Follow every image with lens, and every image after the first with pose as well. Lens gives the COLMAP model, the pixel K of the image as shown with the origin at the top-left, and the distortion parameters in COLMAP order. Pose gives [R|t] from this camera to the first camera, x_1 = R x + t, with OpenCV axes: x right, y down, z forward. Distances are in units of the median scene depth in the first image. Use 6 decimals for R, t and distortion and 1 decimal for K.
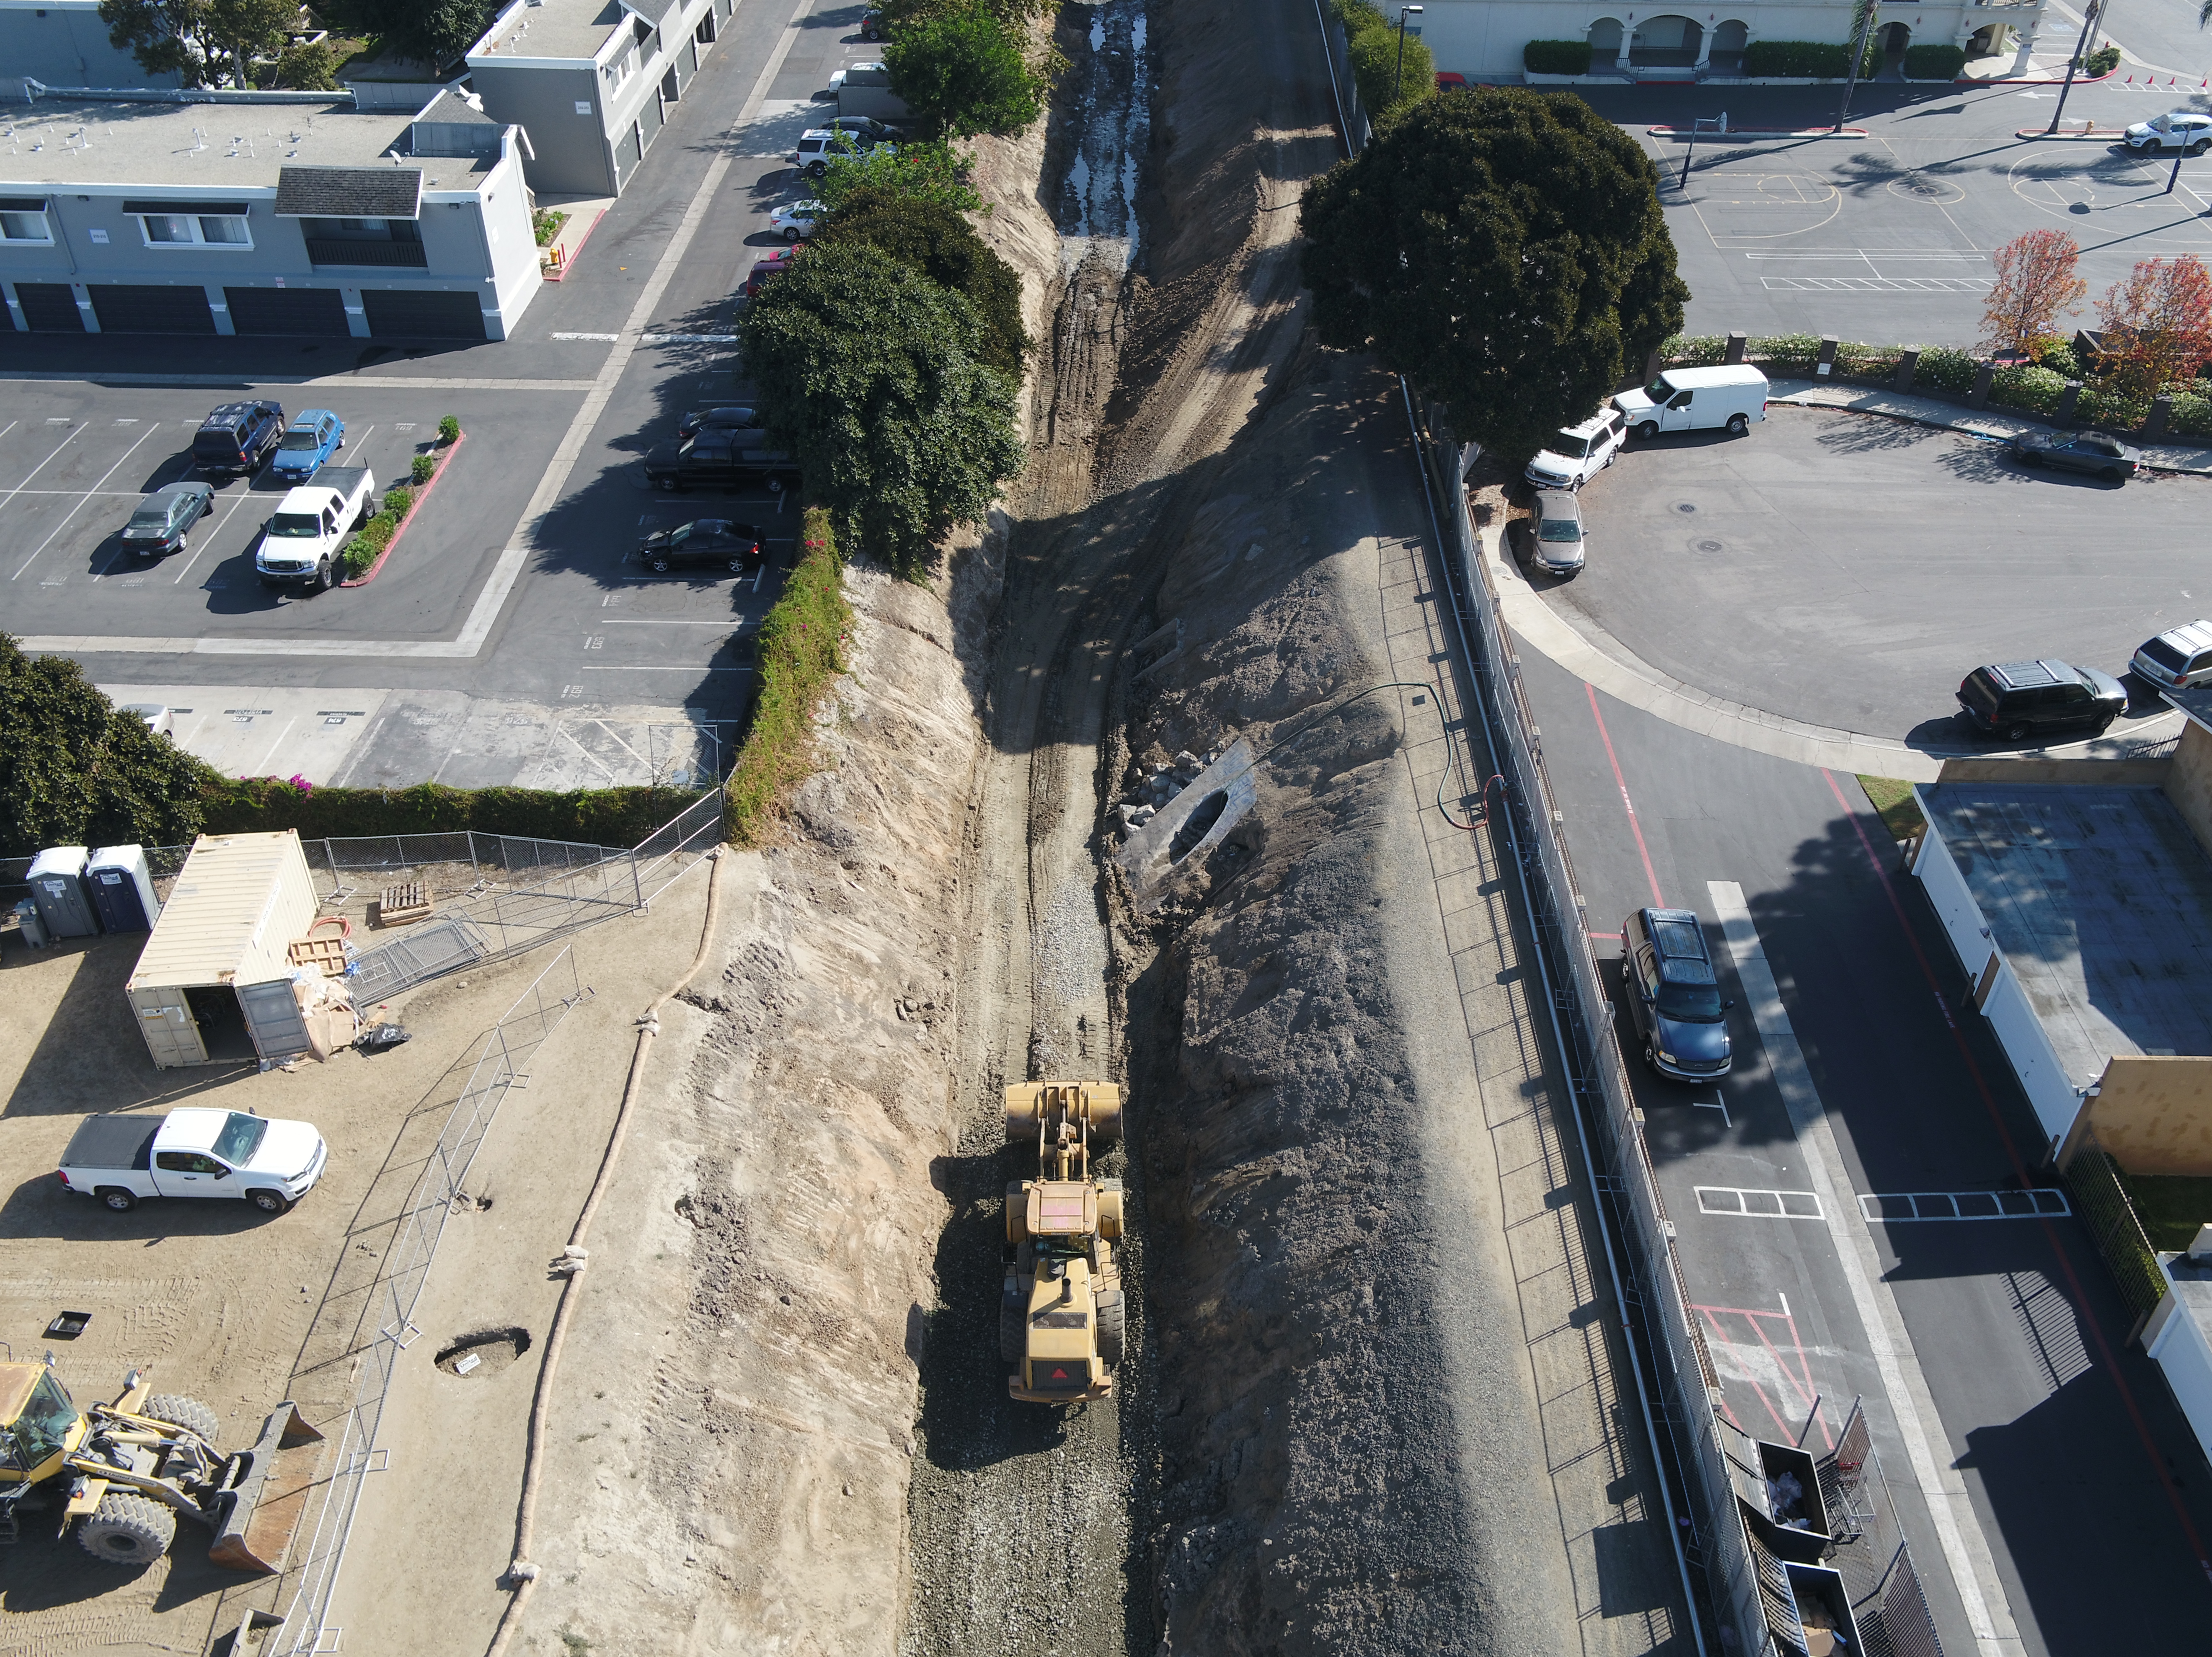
lens RADIAL K [[1939.2, 0, 1106.0], [0, 1939.2, 828.5], [0, 0, 1]] dist [0.000260, -0.003239]
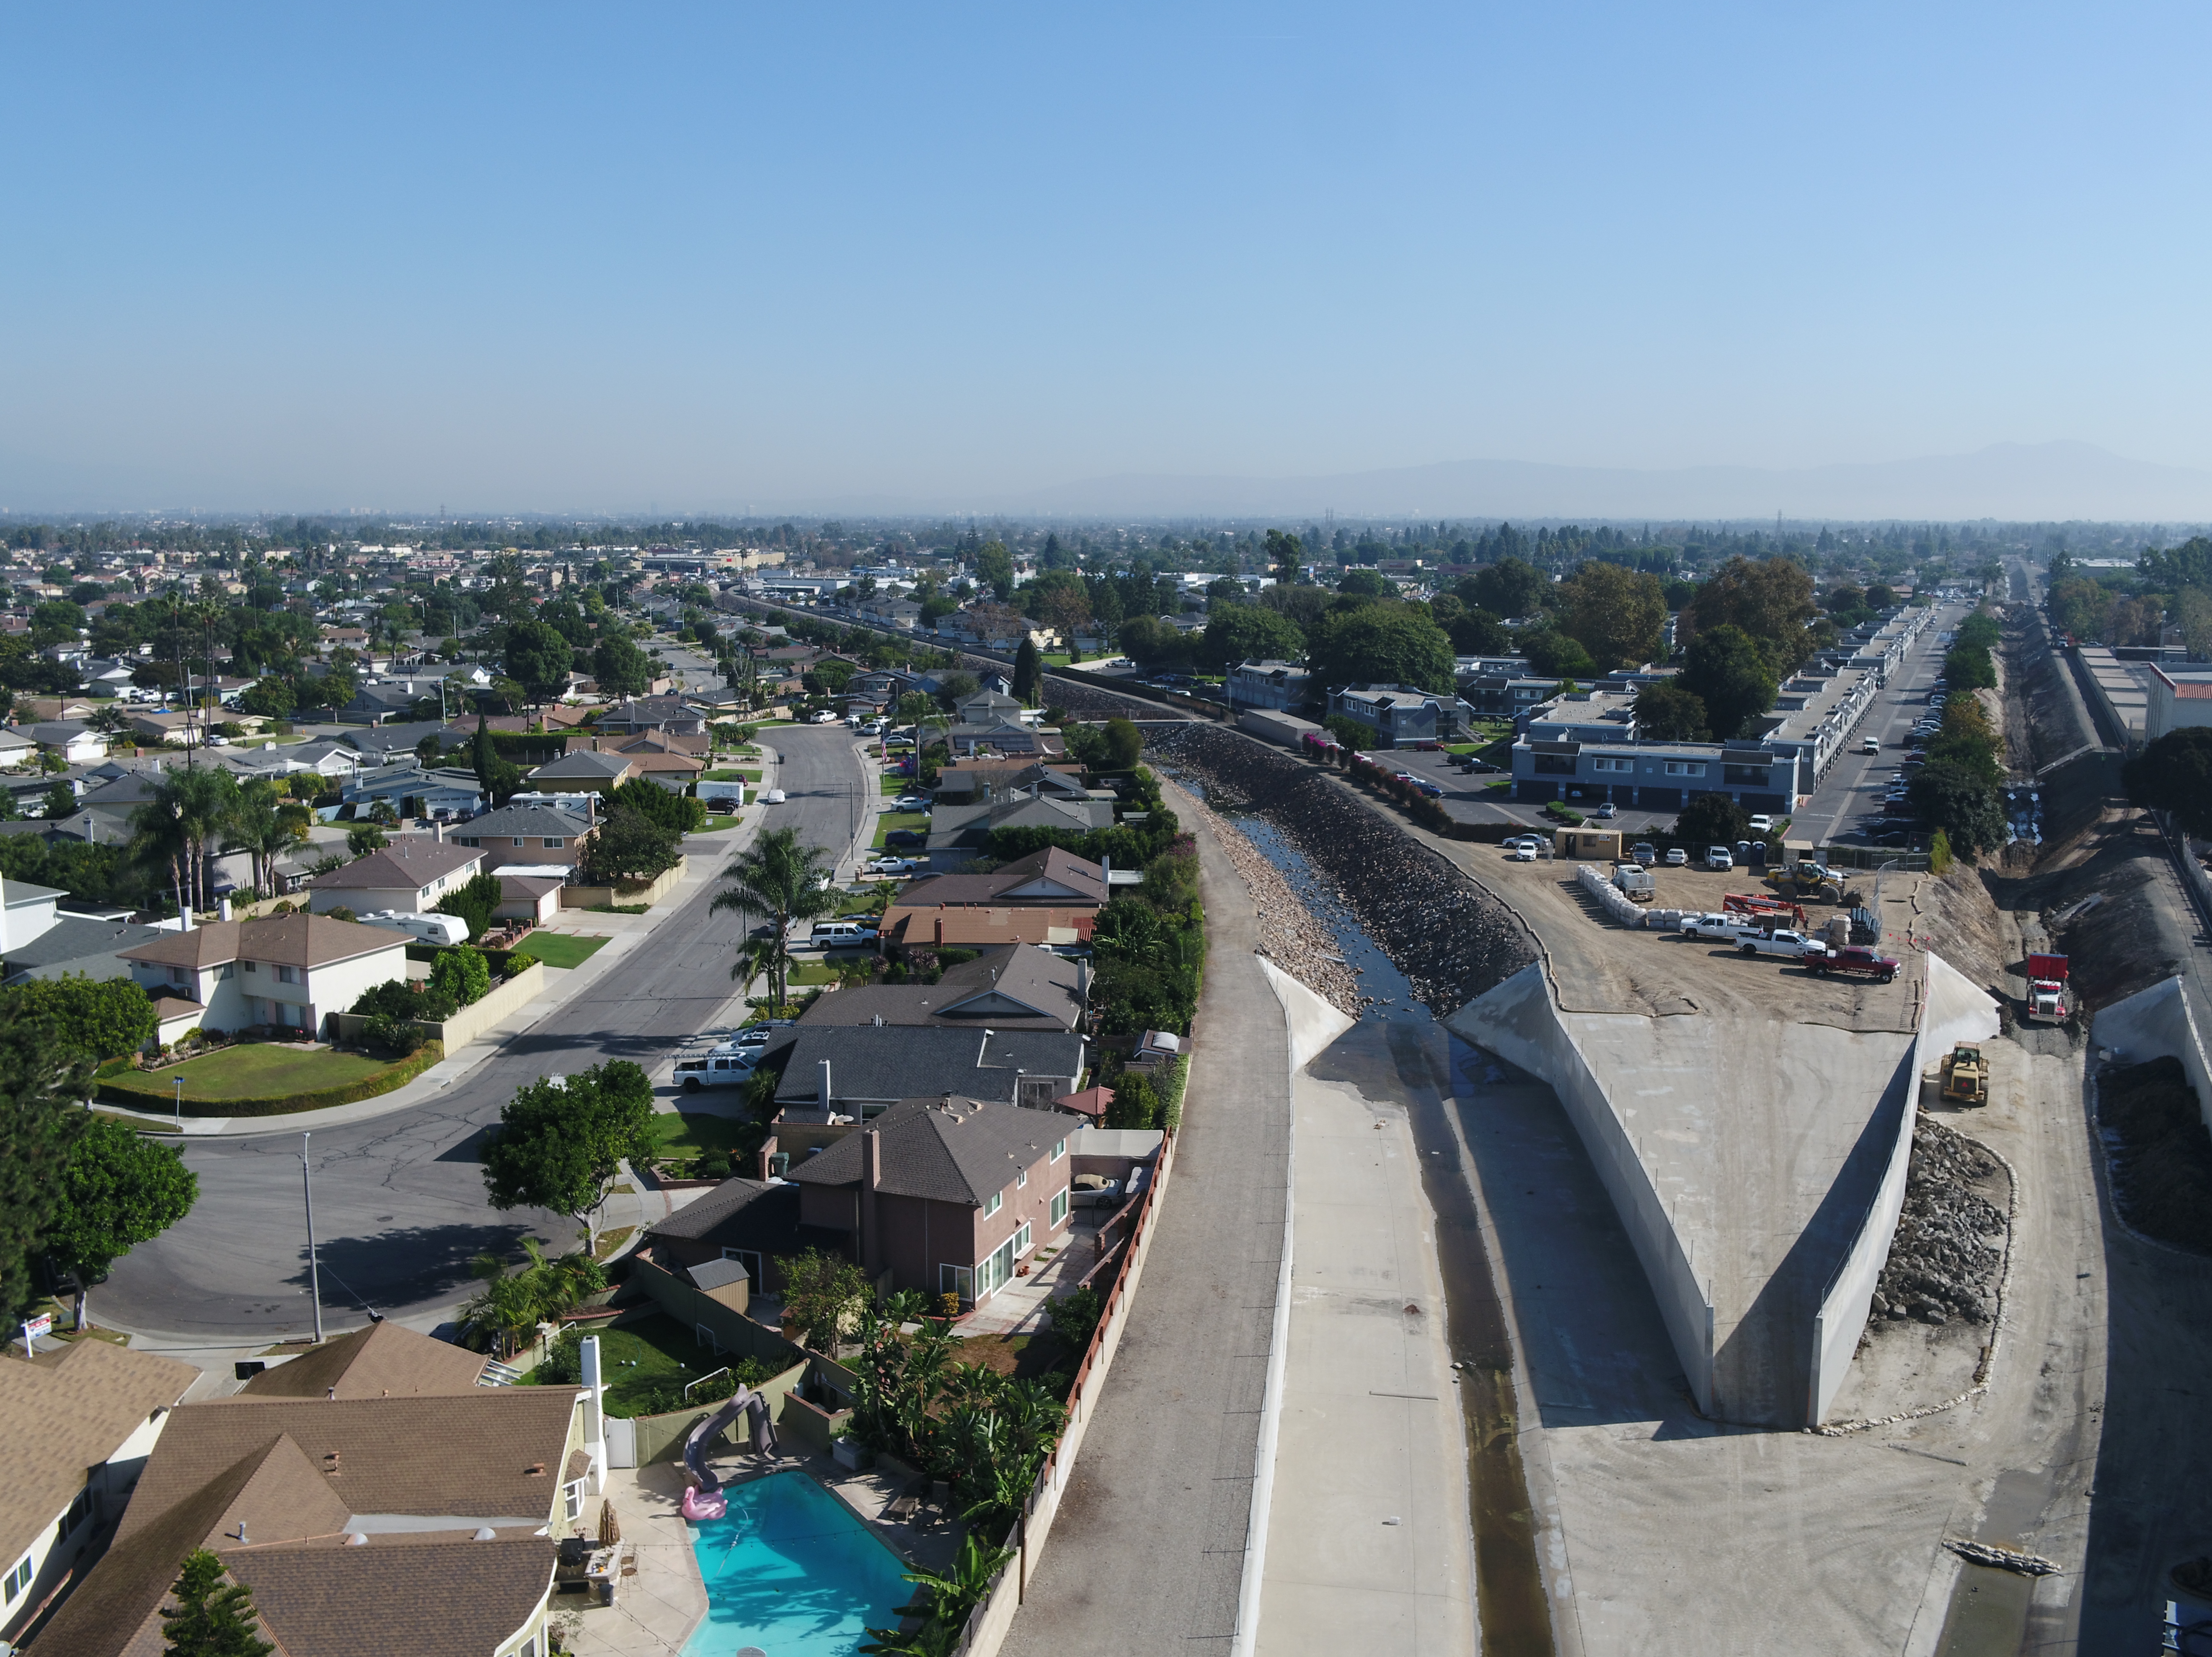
lens RADIAL K [[1901.9, 0, 1087.8], [0, 1901.9, 817.6], [0, 0, 1]] dist [-0.007669, -0.002148]
pose [[0.911066, 0.055899, -0.408454, -0.164115], [-0.245294, 0.869807, -0.428096, 1.538943], [0.331346, 0.490215, 0.806163, -1.994741]]
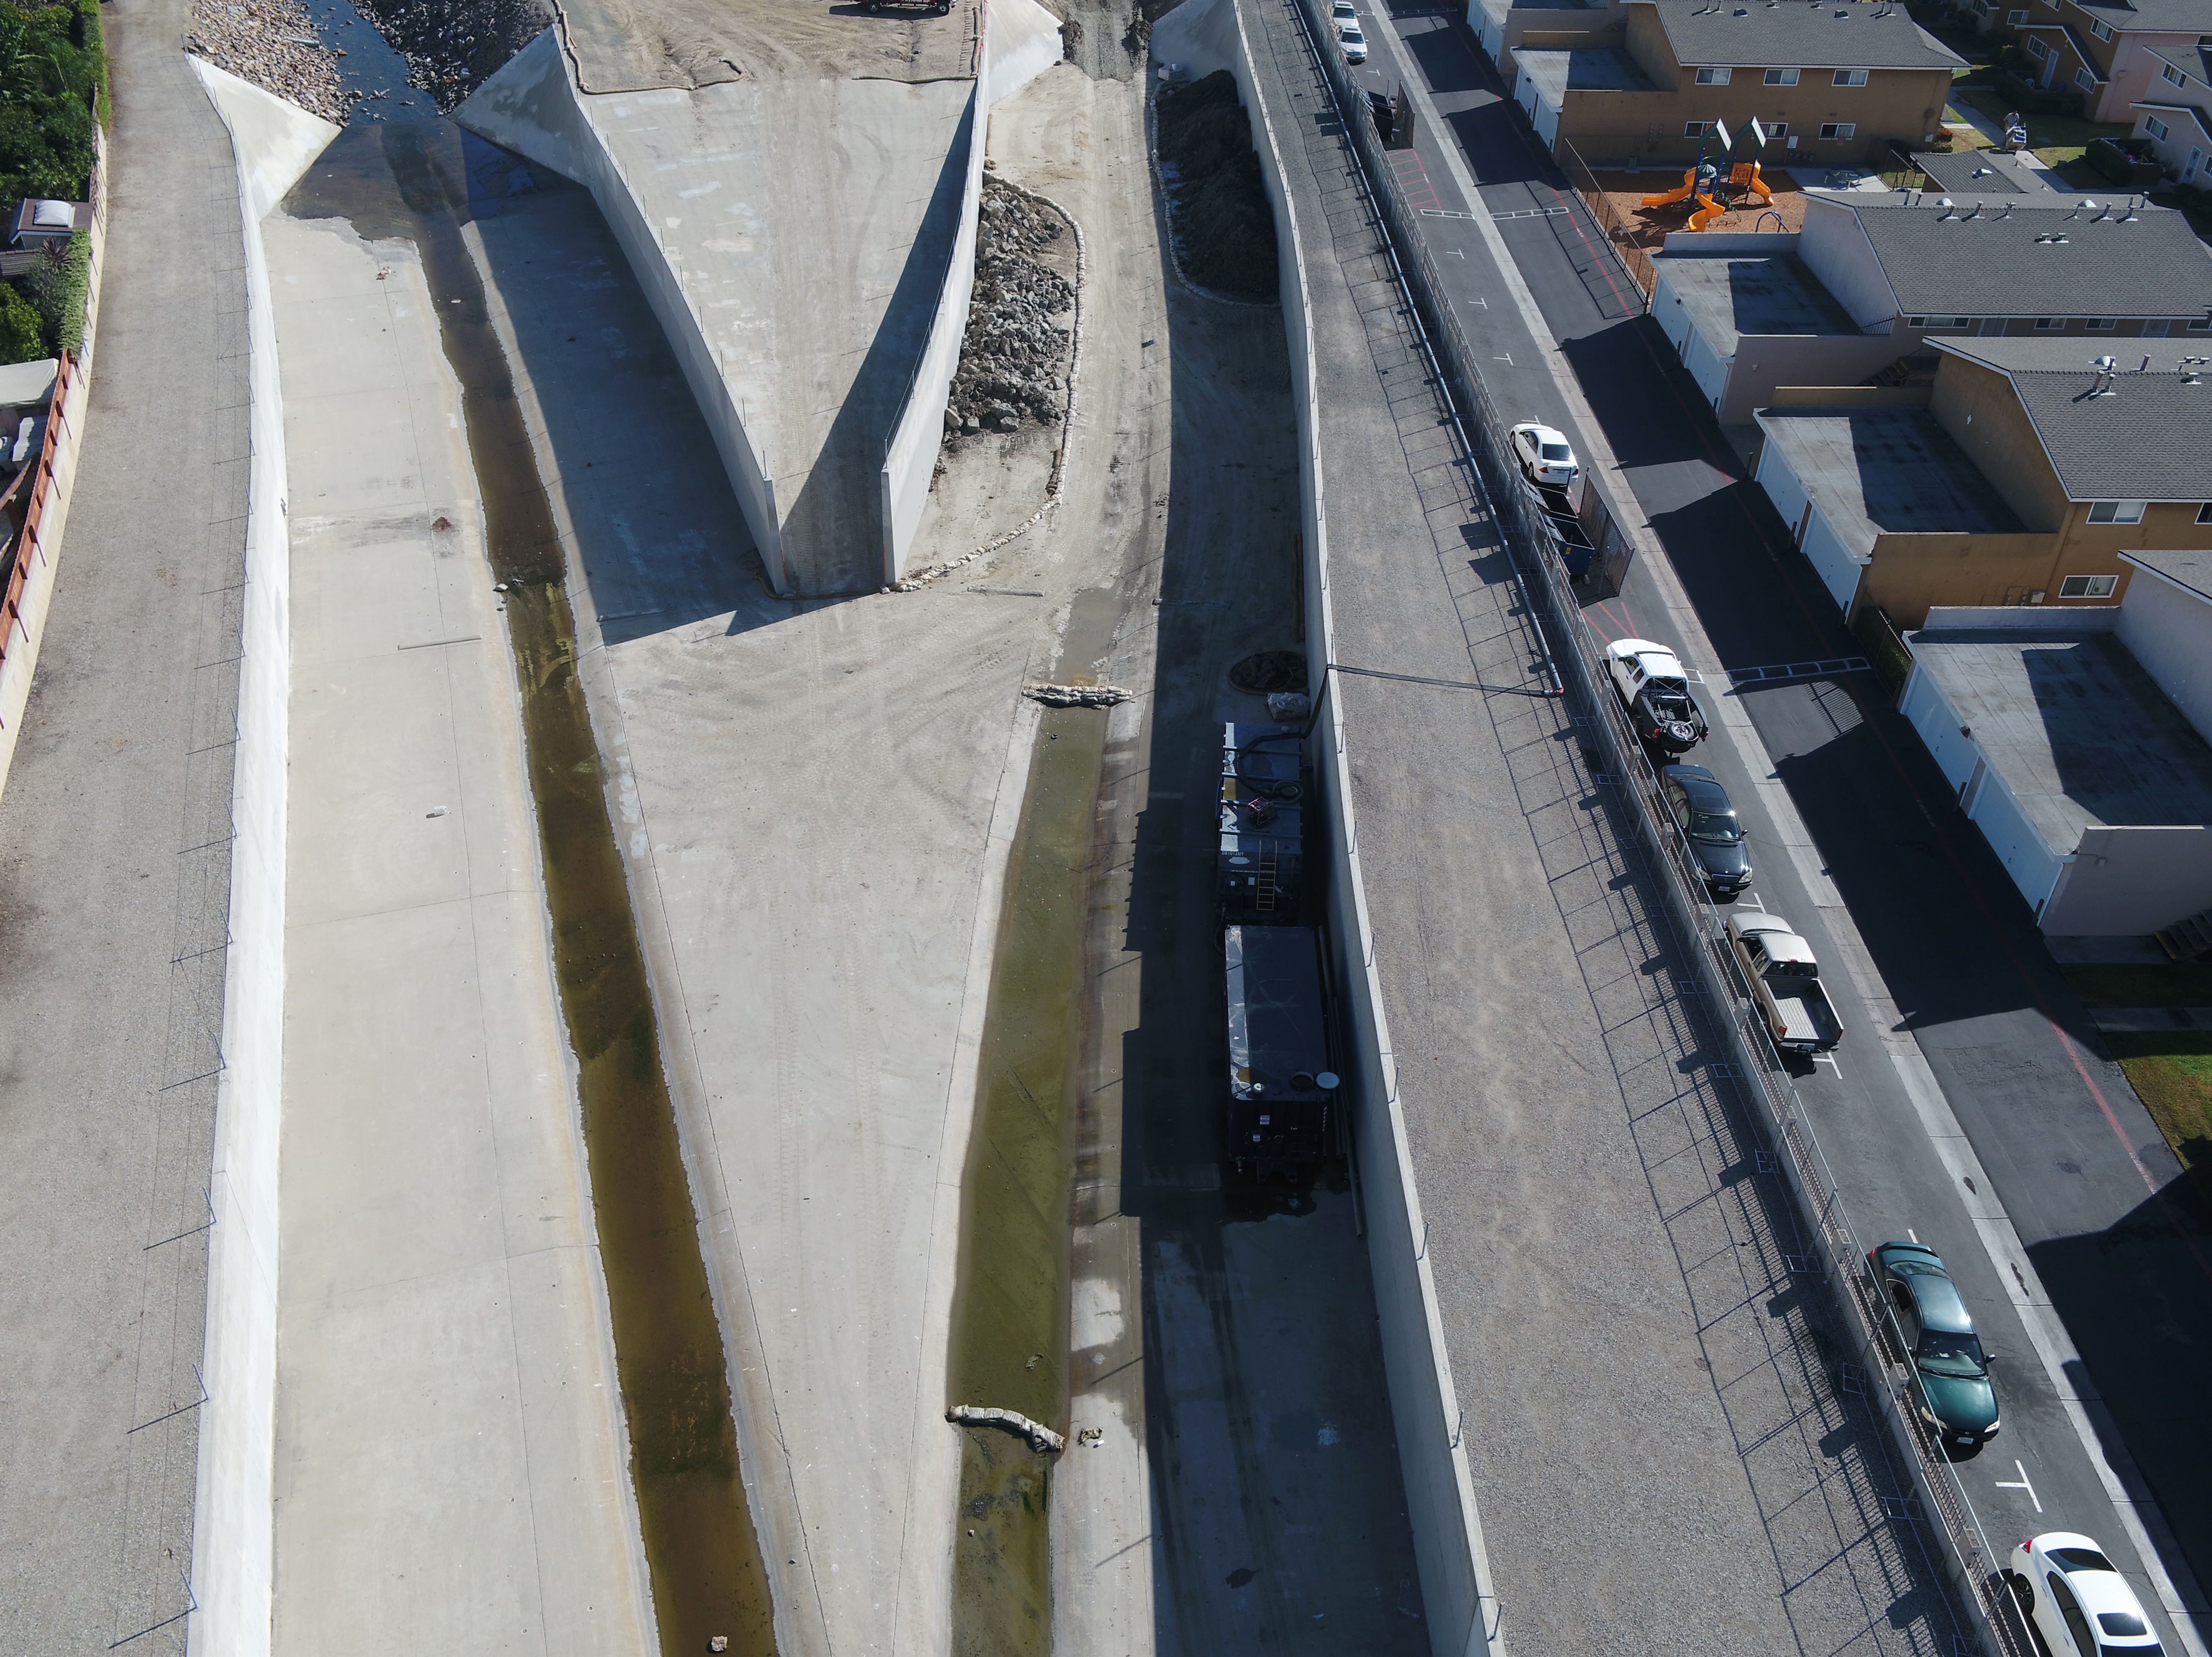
lens RADIAL K [[1902.0, 0, 1103.5], [0, 1902.0, 825.3], [0, 0, 1]] dist [0.005527, -0.010279]
pose [[0.999122, -0.015869, 0.038761, -0.132827], [0.015930, 0.999872, -0.001279, 1.375220], [-0.038736, 0.001896, 0.999248, -1.785458]]
